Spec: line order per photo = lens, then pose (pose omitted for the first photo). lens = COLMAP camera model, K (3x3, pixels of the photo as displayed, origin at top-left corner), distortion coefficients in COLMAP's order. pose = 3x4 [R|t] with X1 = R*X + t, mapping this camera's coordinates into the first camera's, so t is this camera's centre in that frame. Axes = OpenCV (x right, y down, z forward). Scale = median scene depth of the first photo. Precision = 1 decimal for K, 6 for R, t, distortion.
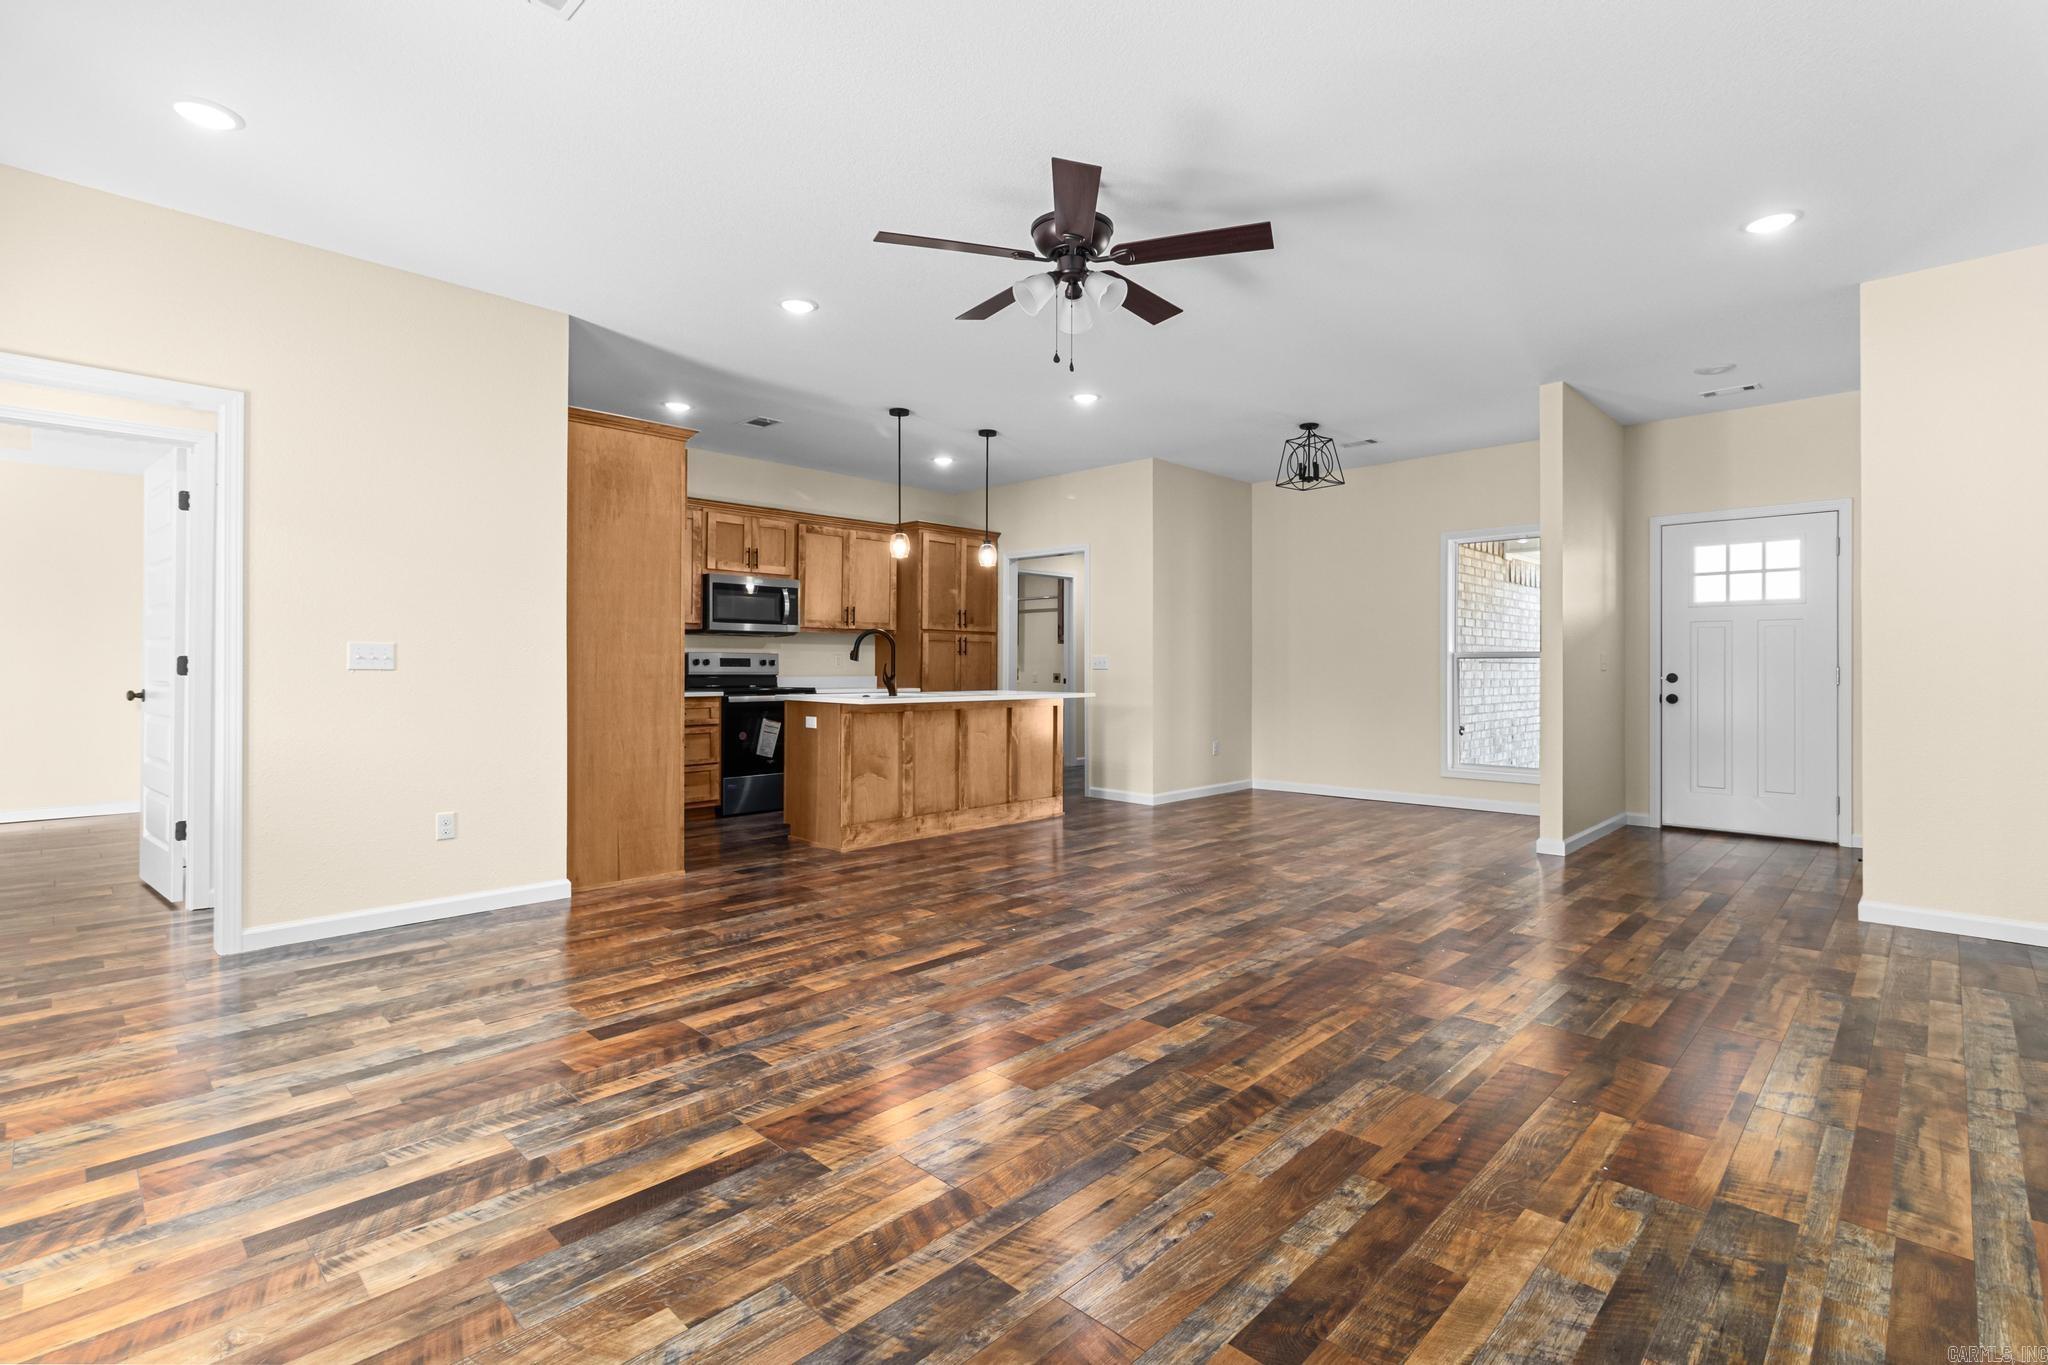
lens RADIAL K [[947.5, 0, 1033.5], [0, 947.5, 658.2], [0, 0, 1]] dist [0.001067, -0.001505]
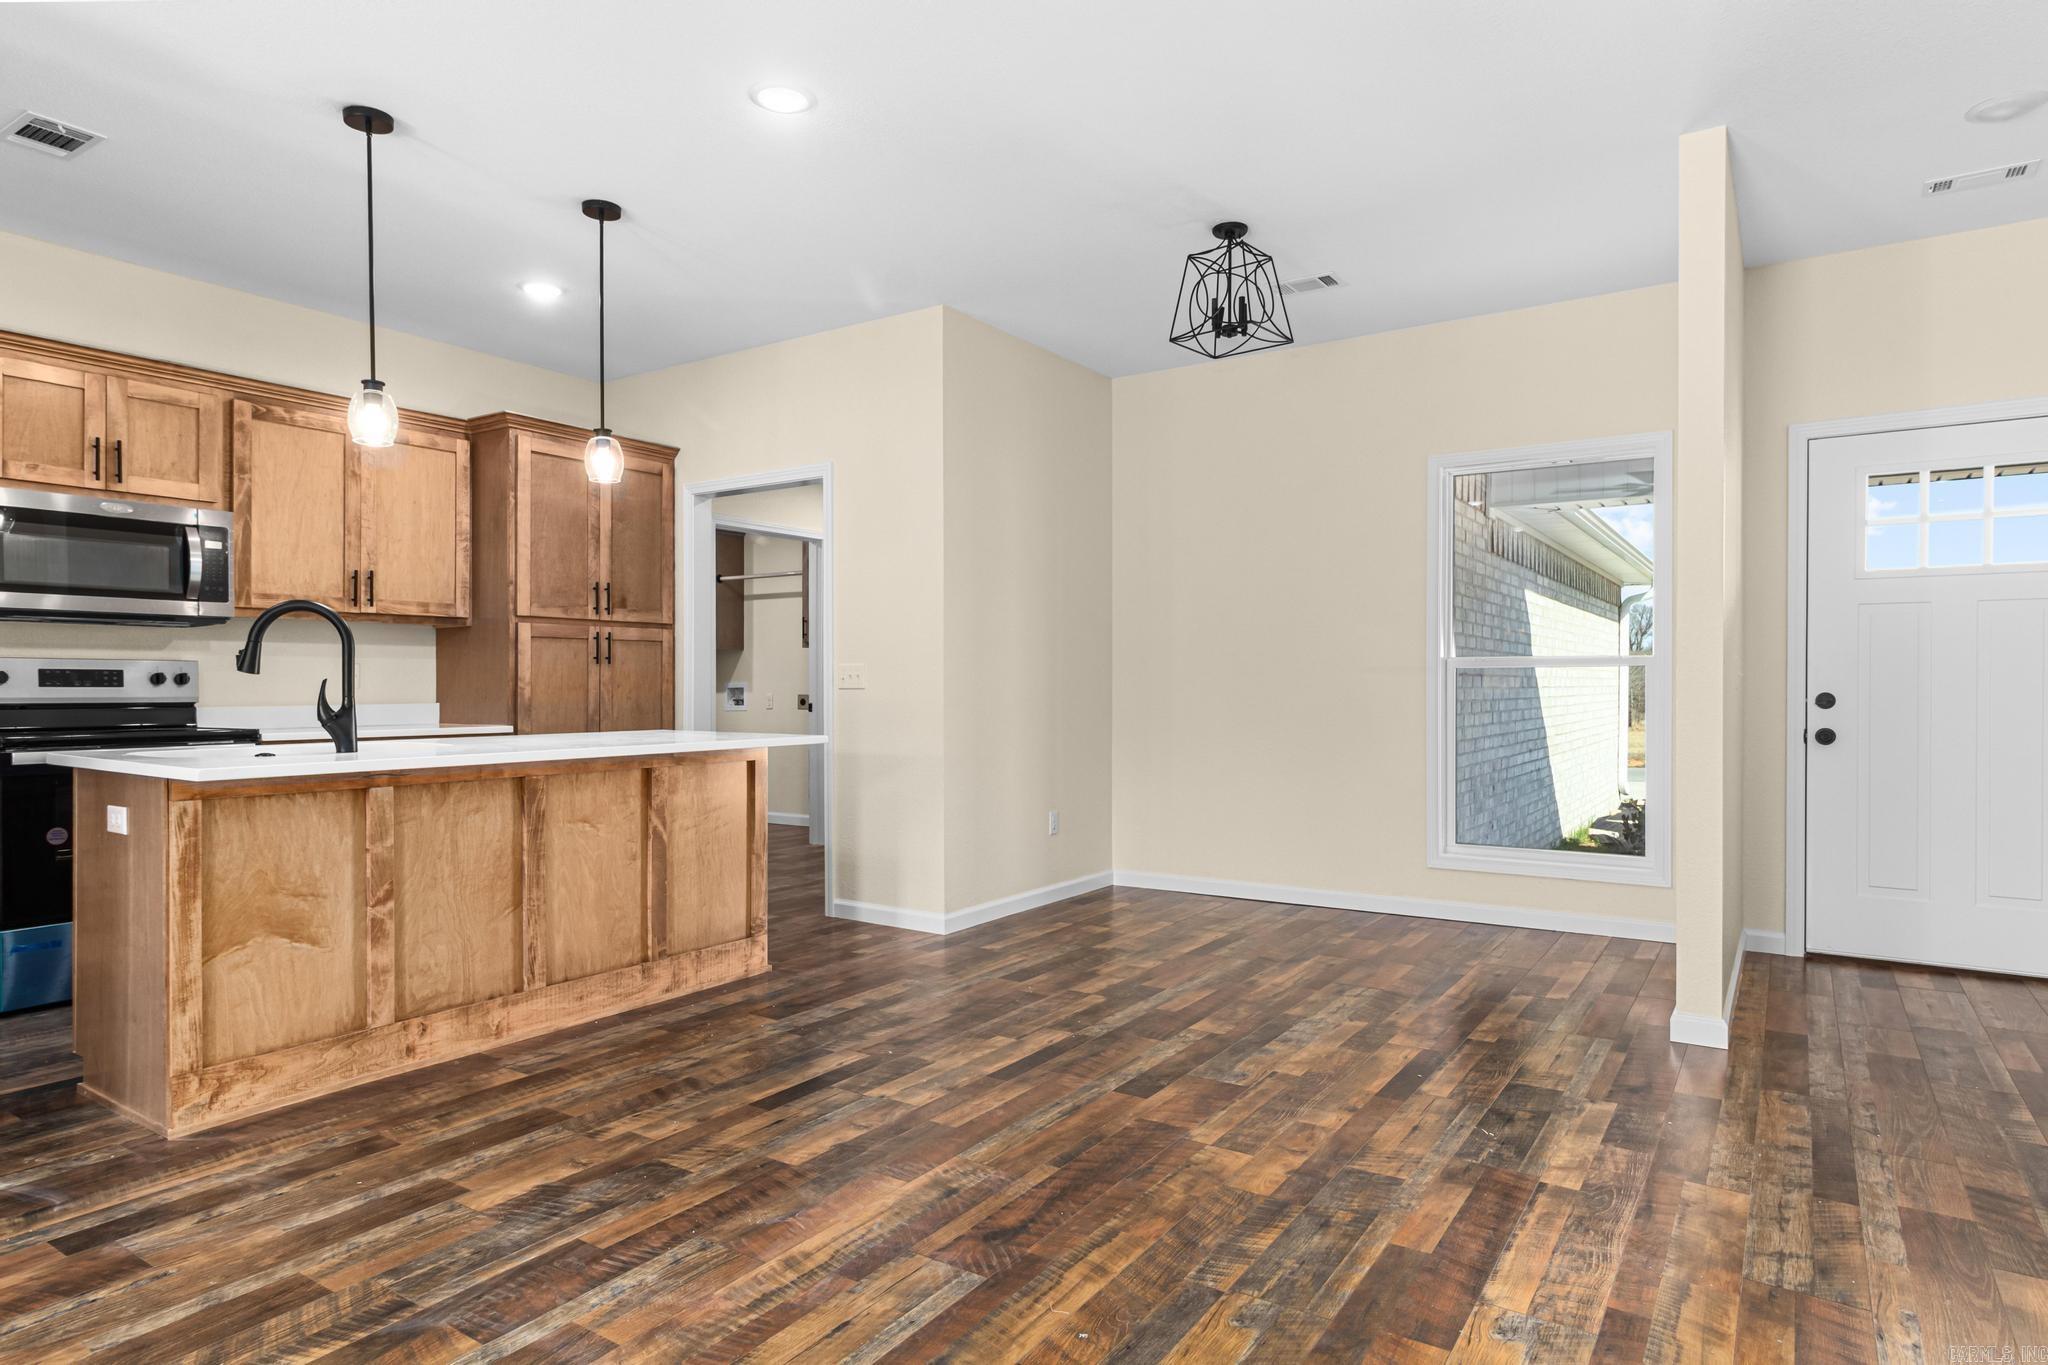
lens RADIAL K [[1158.1, 0, 1032.5], [0, 1158.1, 688.5], [0, 0, 1]] dist [0.005724, 0.000373]
pose [[0.983741, -0.004288, 0.179541, 0.065618], [0.001964, 0.999912, 0.013121, 0.003409], [-0.179581, -0.012556, 0.983663, 0.384622]]
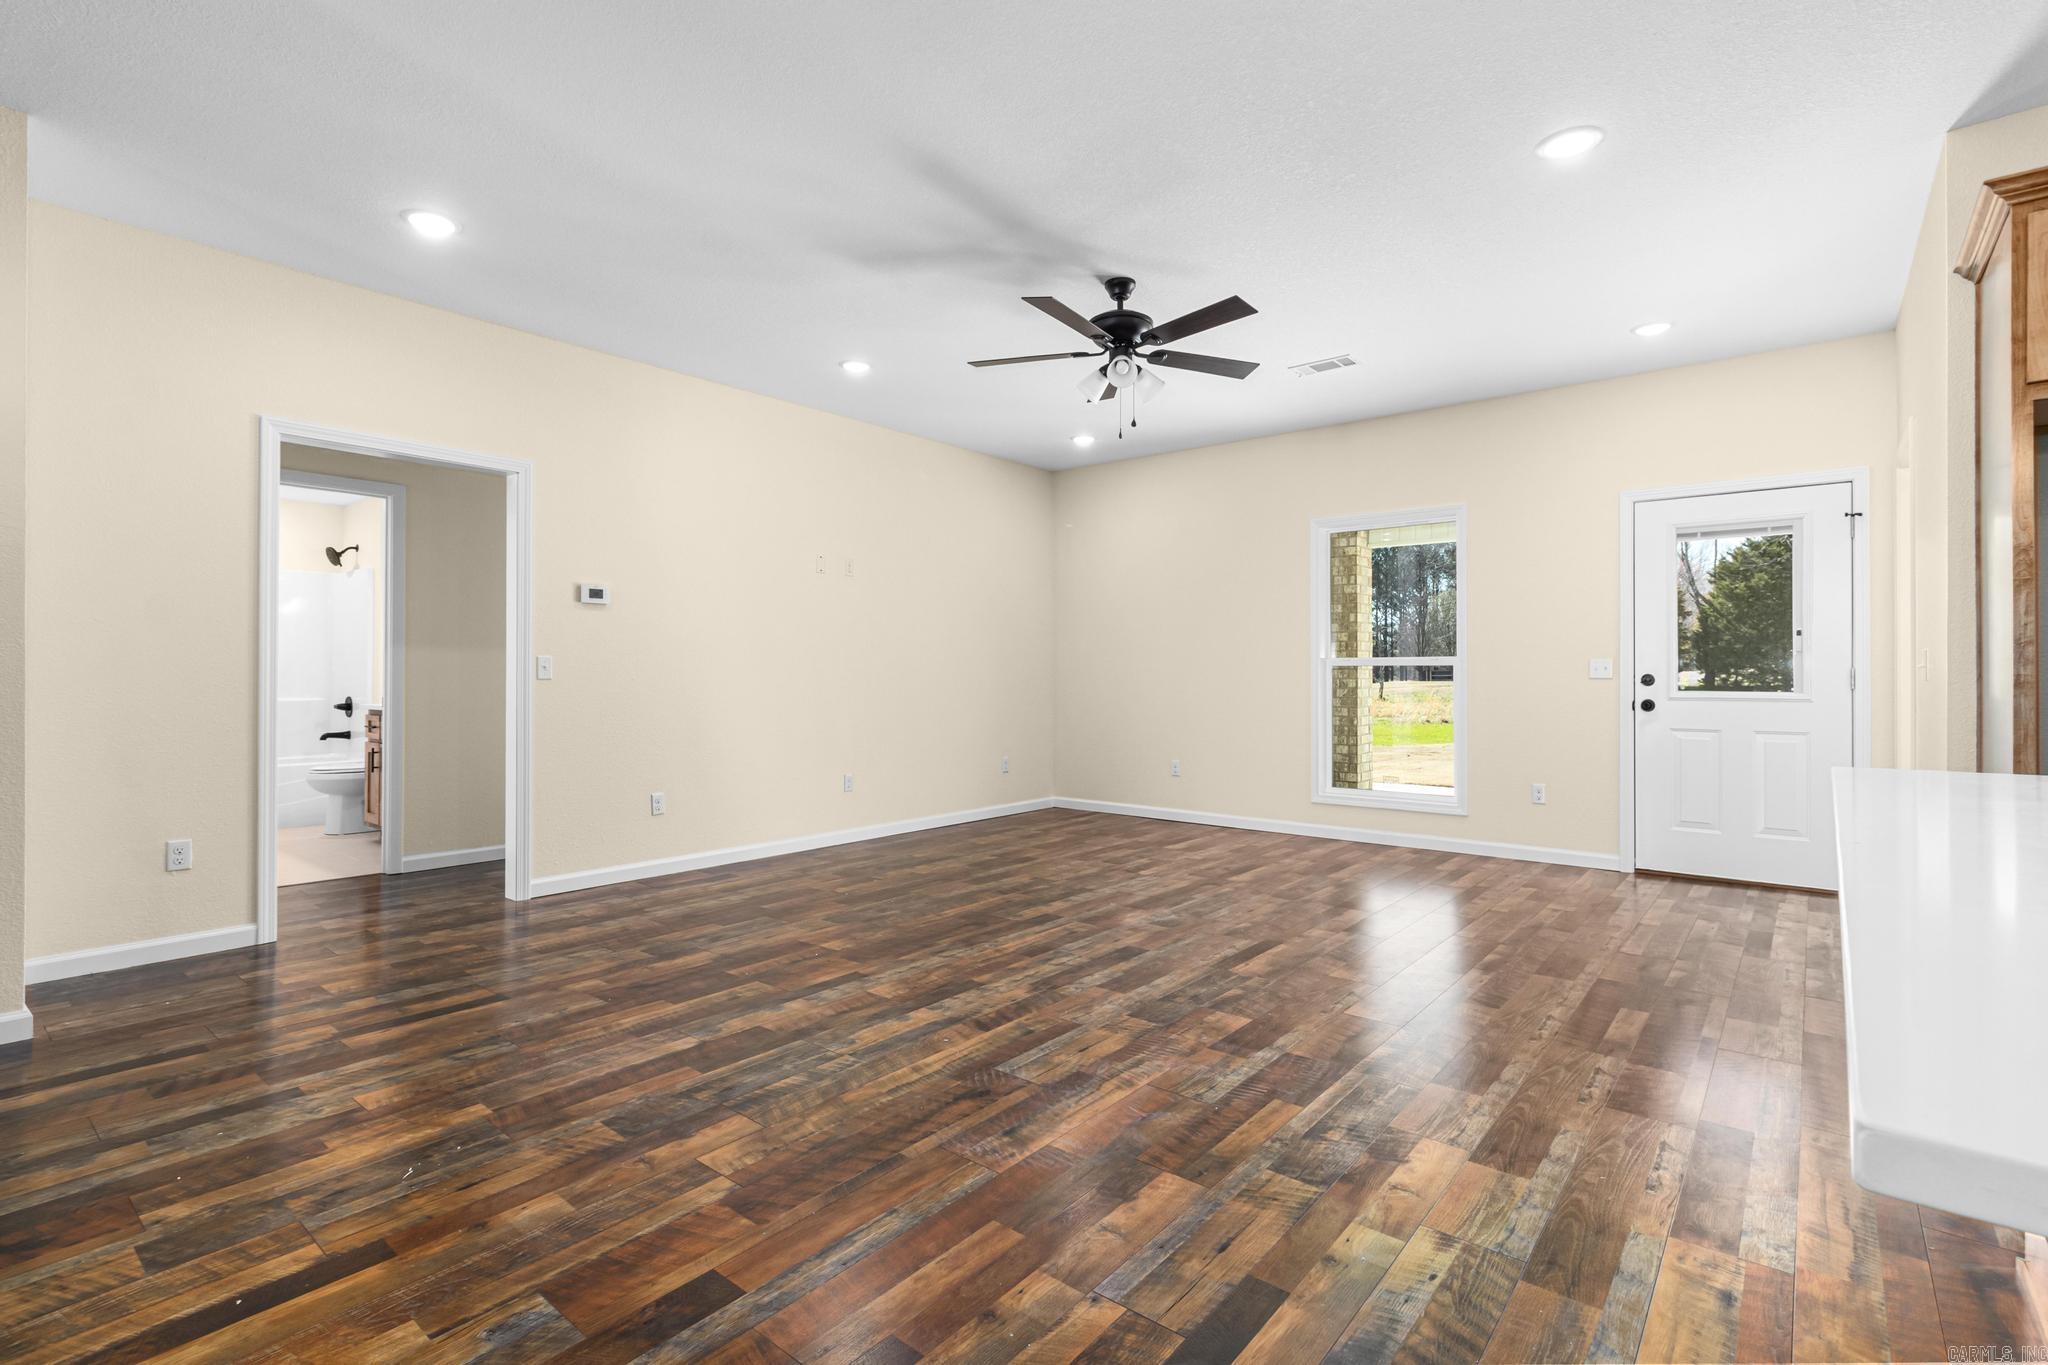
lens RADIAL K [[947.5, 0, 1036.7], [0, 947.5, 672.1], [0, 0, 1]] dist [0.001067, -0.001505]
pose [[-0.996498, -0.003043, -0.083561, 0.127726], [-0.001981, 0.999916, -0.012783, 0.011084], [0.083593, -0.012573, -0.996421, 1.122460]]
